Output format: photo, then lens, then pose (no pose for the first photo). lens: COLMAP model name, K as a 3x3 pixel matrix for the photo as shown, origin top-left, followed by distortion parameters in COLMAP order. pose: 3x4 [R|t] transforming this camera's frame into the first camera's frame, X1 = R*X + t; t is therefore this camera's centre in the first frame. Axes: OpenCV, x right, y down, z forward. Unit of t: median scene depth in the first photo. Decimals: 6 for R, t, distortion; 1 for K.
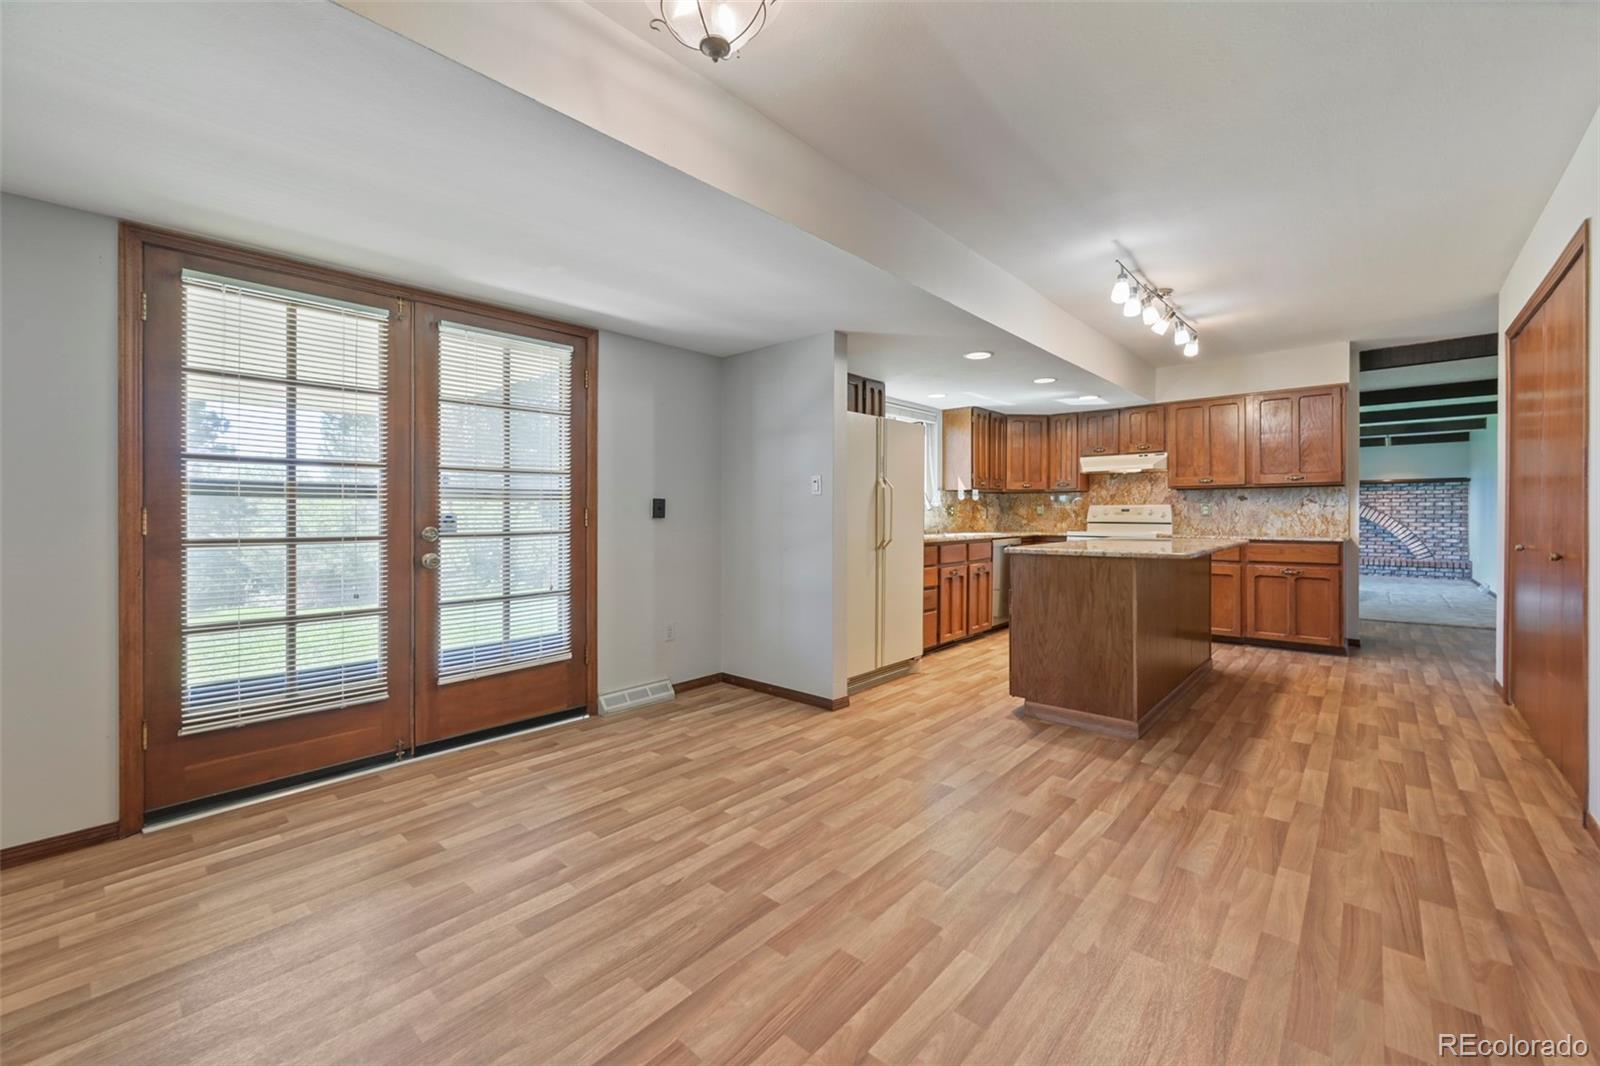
lens RADIAL K [[632.2, 0, 792.7], [0, 632.2, 521.0], [0, 0, 1]] dist [-0.000046, -0.000183]
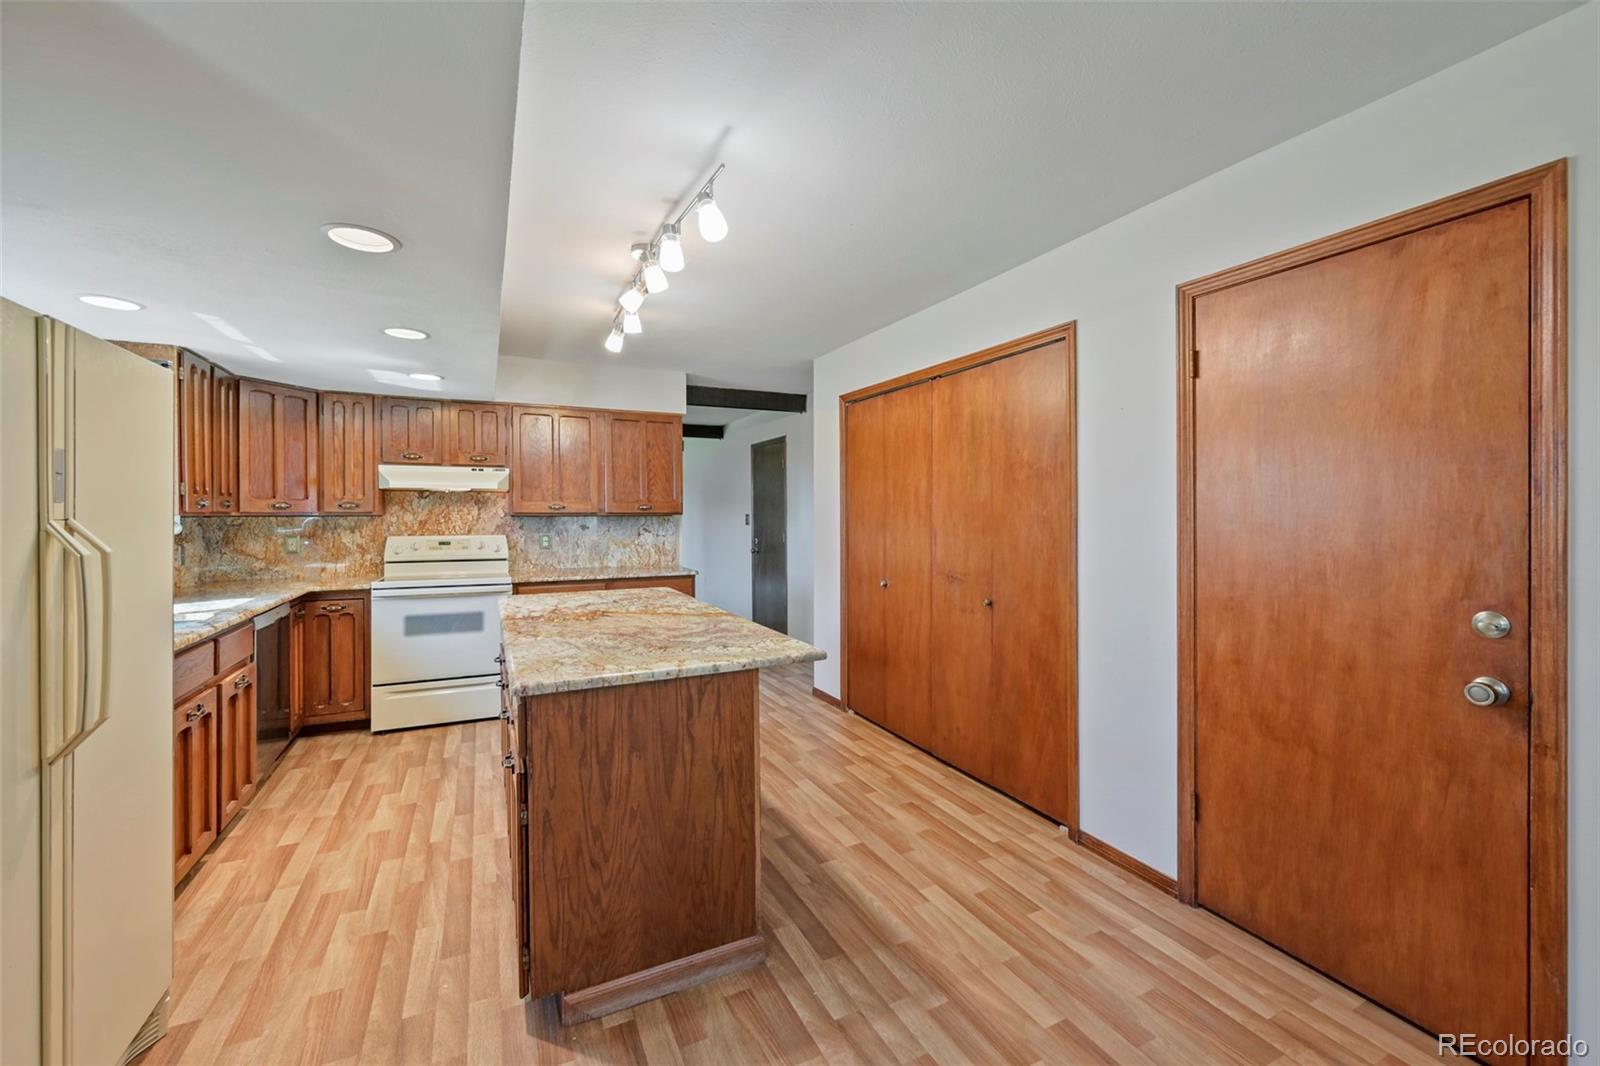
lens RADIAL K [[644.9, 0, 795.8], [0, 644.9, 518.6], [0, 0, 1]] dist [-0.000284, -0.000030]
pose [[0.357982, -0.008509, 0.933690, -0.016449], [0.011588, 0.999922, 0.004670, -0.057244], [-0.933657, 0.009148, 0.358053, 0.482398]]
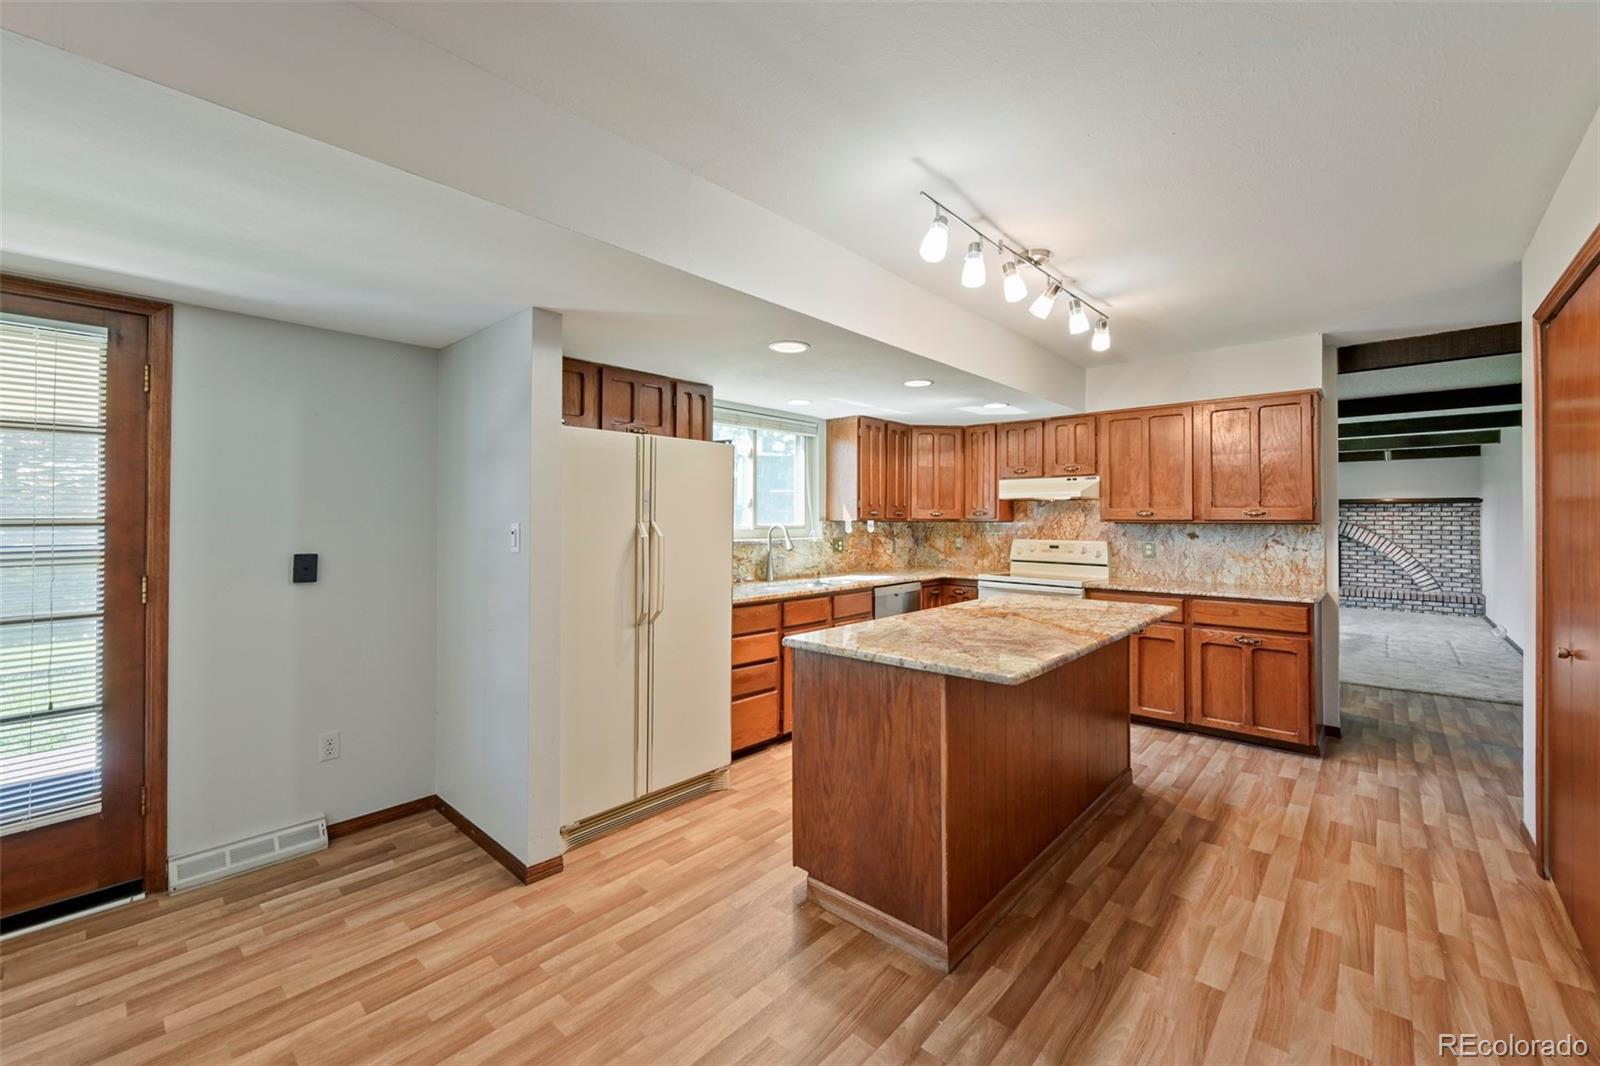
lens RADIAL K [[652.1, 0, 798.0], [0, 652.1, 519.7], [0, 0, 1]] dist [-0.000073, 0.000191]
pose [[0.999937, 0.002559, 0.010973, 0.256224], [-0.002438, 0.999937, -0.010988, -0.054045], [-0.011000, 0.010961, 0.999879, 0.240353]]
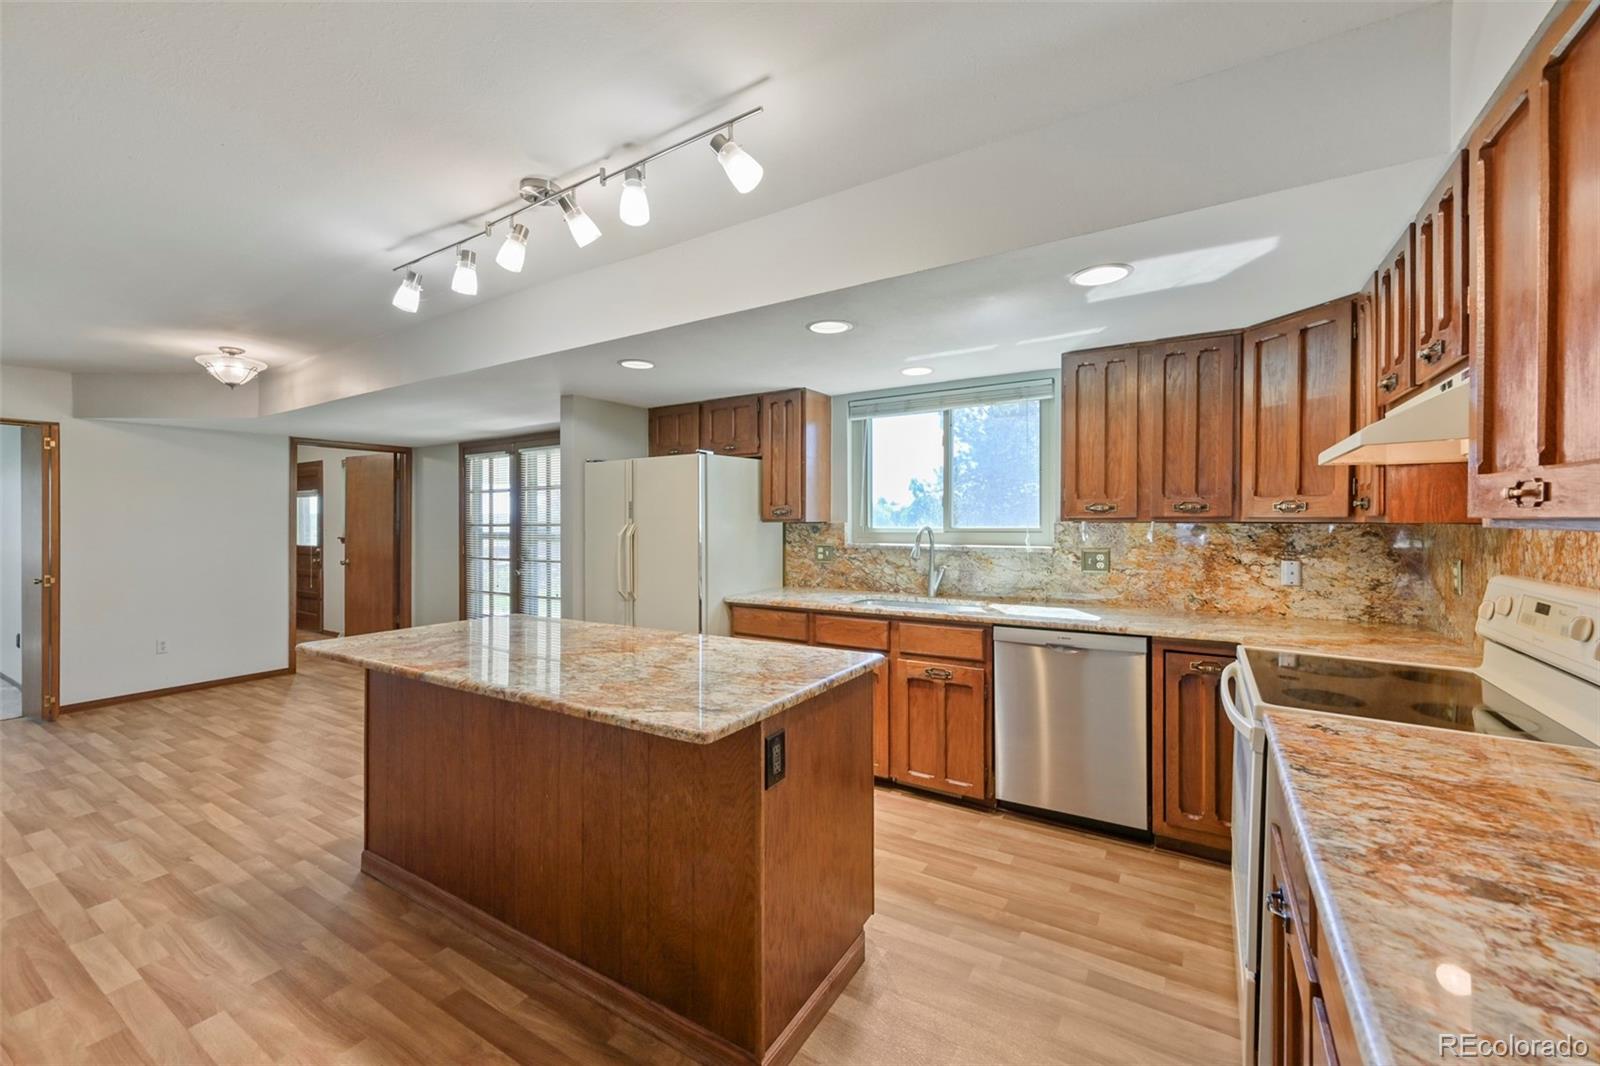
lens RADIAL K [[622.4, 0, 778.3], [0, 622.4, 519.4], [0, 0, 1]] dist [0.000201, 0.000051]
pose [[0.193205, -0.000811, -0.981158, 0.920977], [-0.005793, 0.999981, -0.001968, -0.063421], [0.981141, 0.006065, 0.193197, 0.883805]]
